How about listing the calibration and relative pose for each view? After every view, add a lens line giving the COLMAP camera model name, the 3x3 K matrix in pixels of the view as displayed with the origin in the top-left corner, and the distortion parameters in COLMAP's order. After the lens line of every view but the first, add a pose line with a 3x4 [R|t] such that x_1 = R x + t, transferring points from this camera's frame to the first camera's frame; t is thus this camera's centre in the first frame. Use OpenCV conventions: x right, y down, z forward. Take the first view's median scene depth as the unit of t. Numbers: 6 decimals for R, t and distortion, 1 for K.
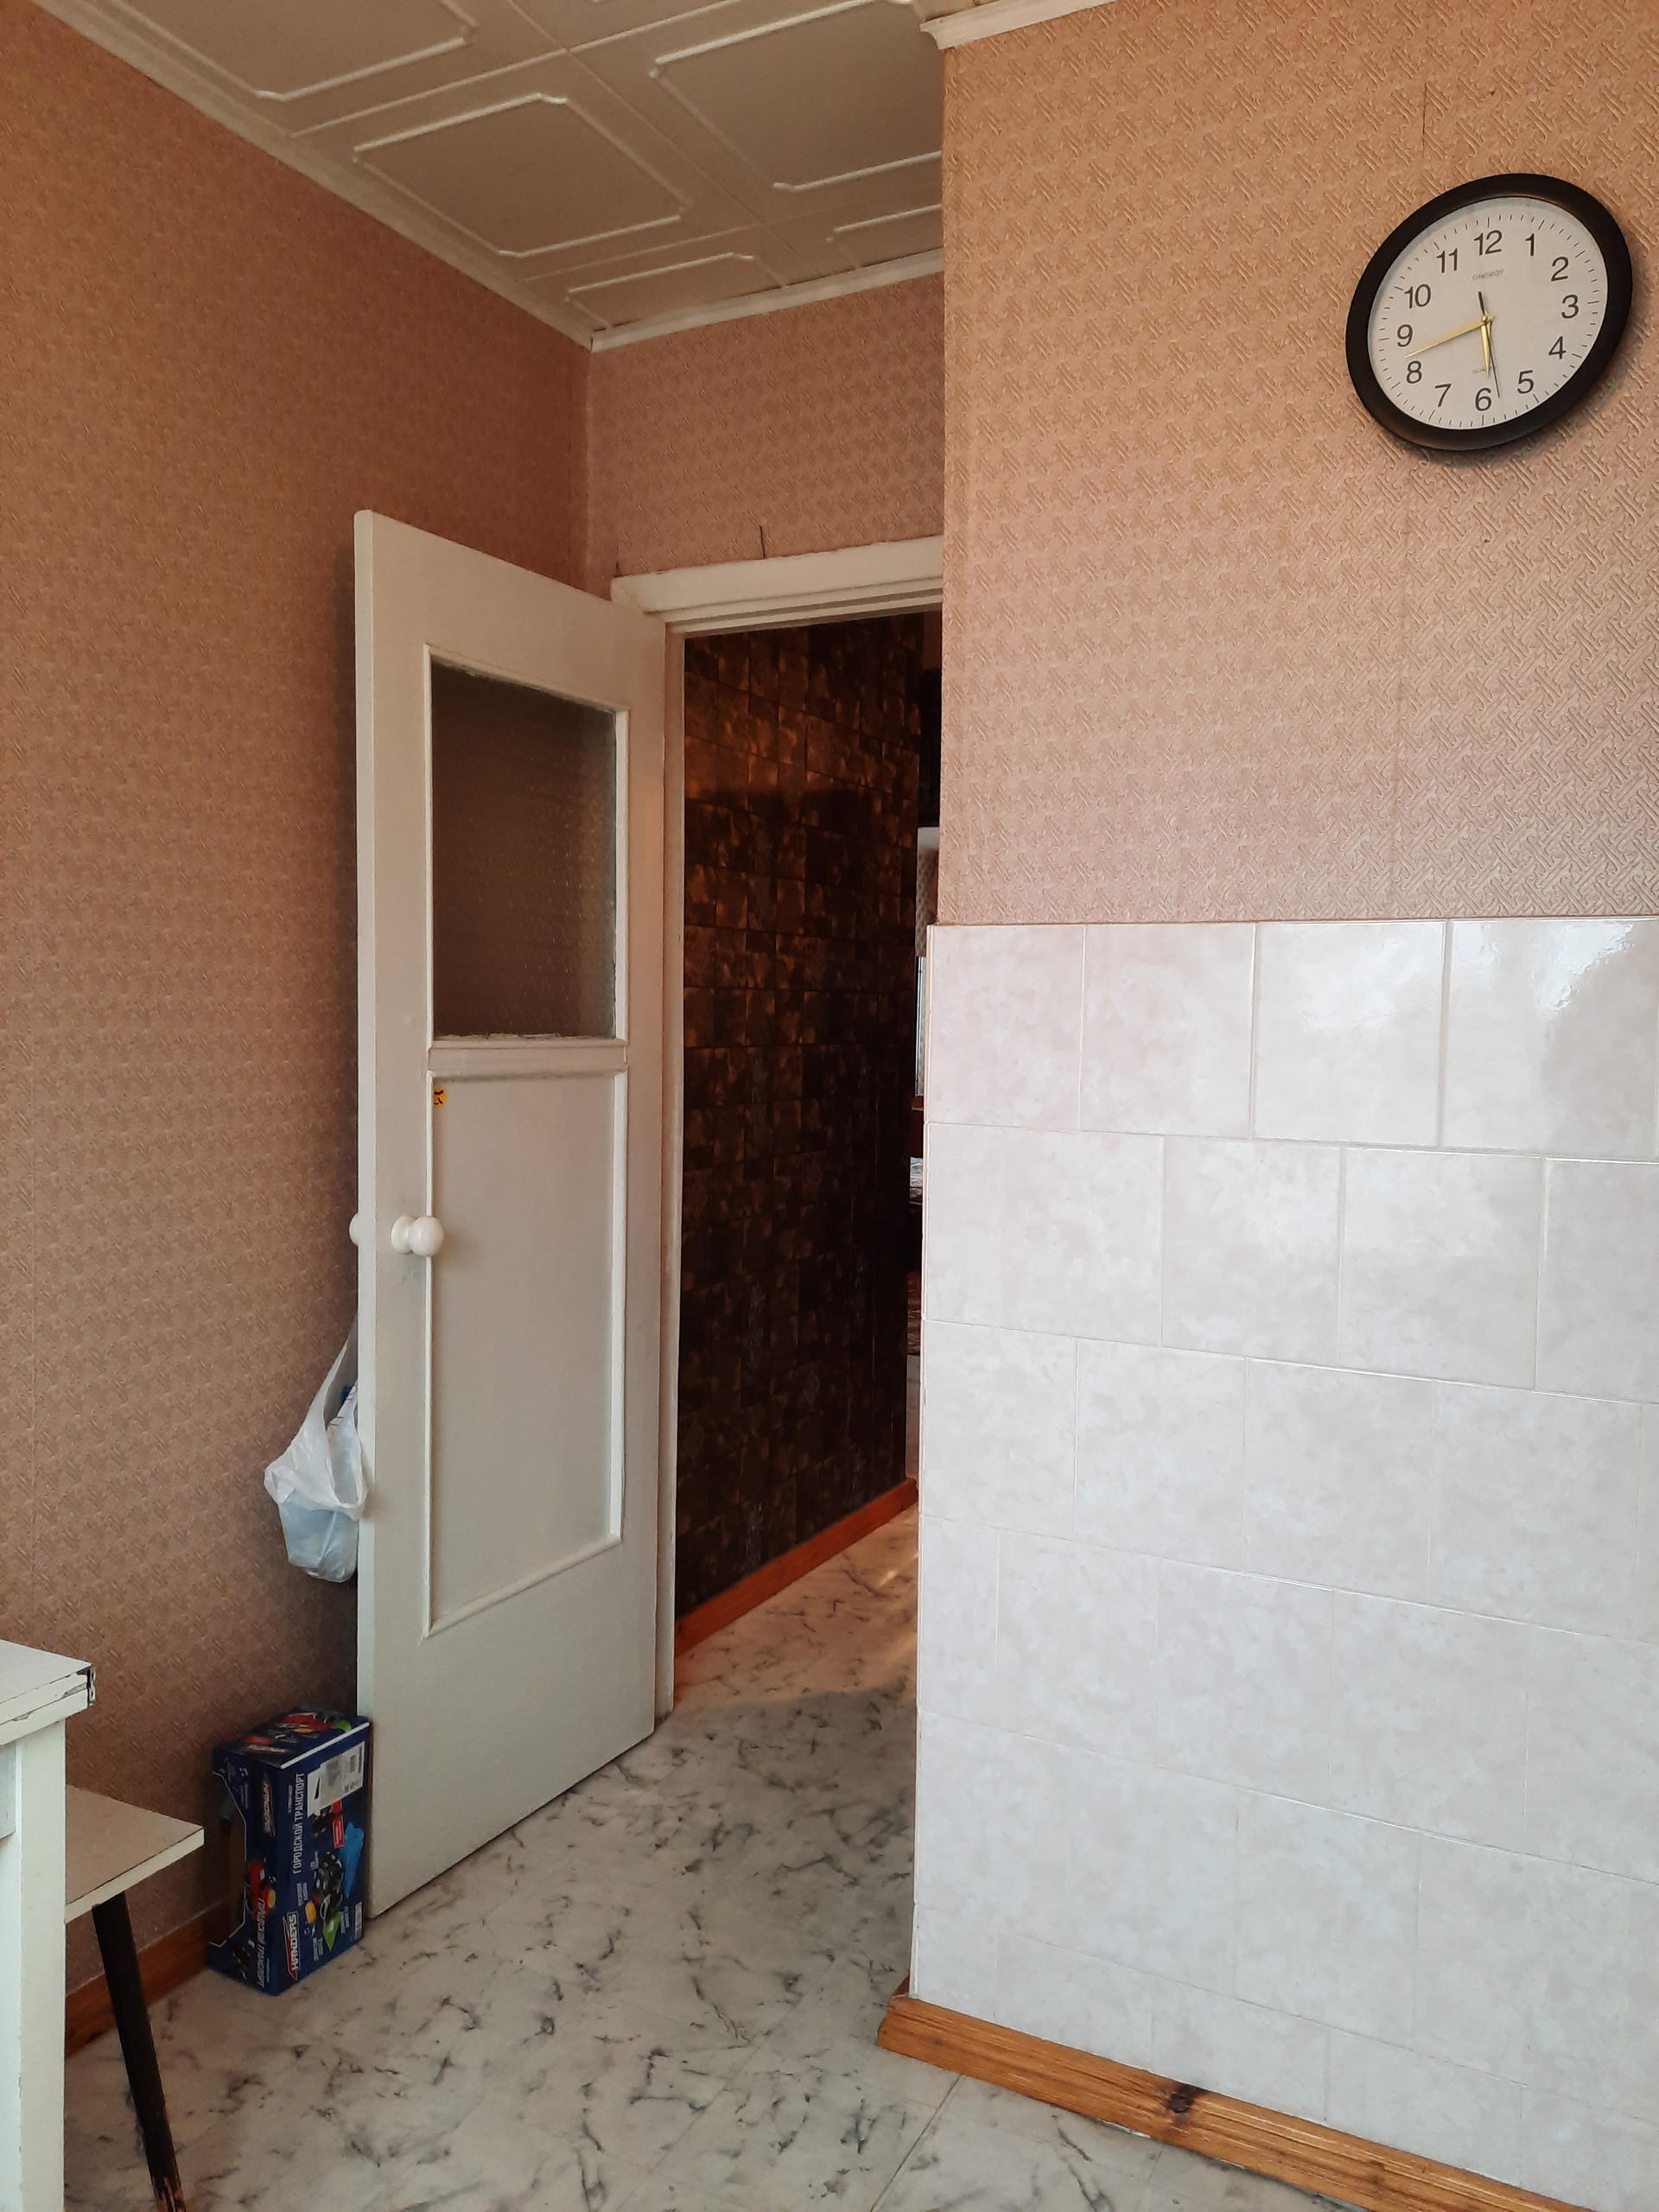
lens RADIAL K [[1594.7, 0, 832.8], [0, 1594.7, 1090.8], [0, 0, 1]] dist [0.085834, -0.088124]
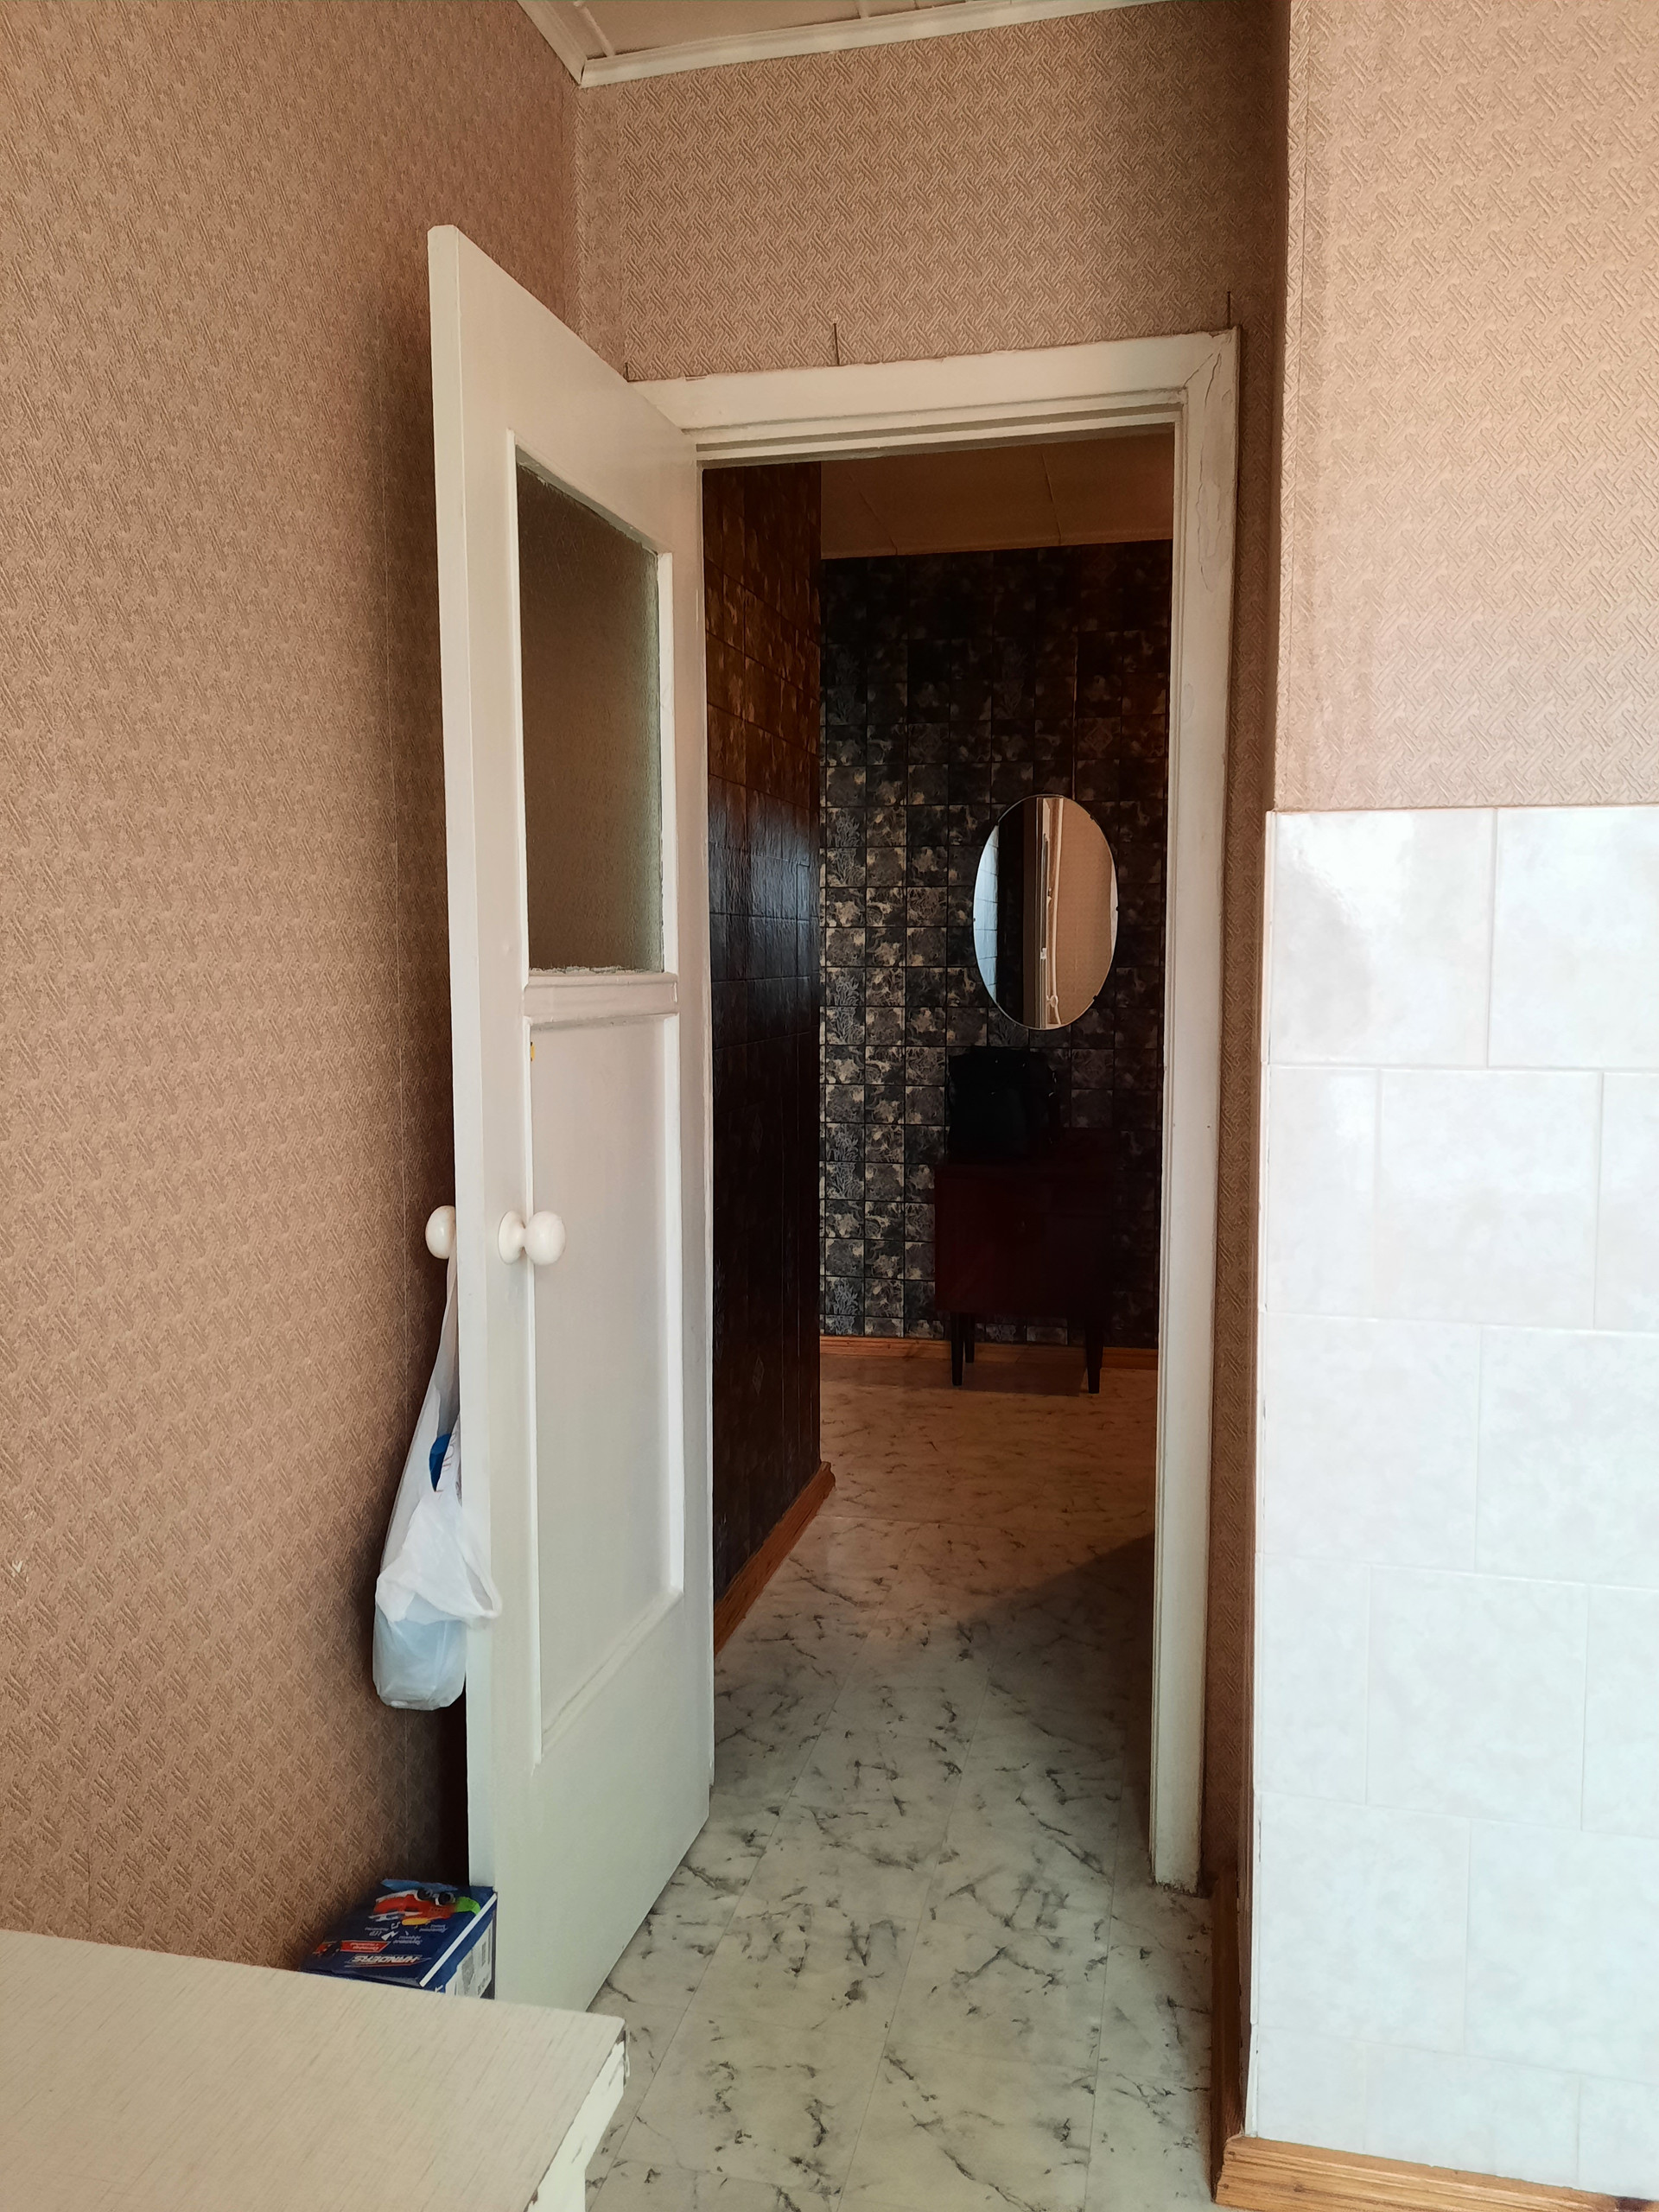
lens RADIAL K [[1606.4, 0, 836.4], [0, 1606.4, 1089.3], [0, 0, 1]] dist [0.082052, -0.081053]
pose [[0.968962, -0.036241, 0.244537, -0.278211], [0.027459, 0.998853, 0.039228, -0.003768], [-0.245679, -0.031296, 0.968846, 0.224407]]
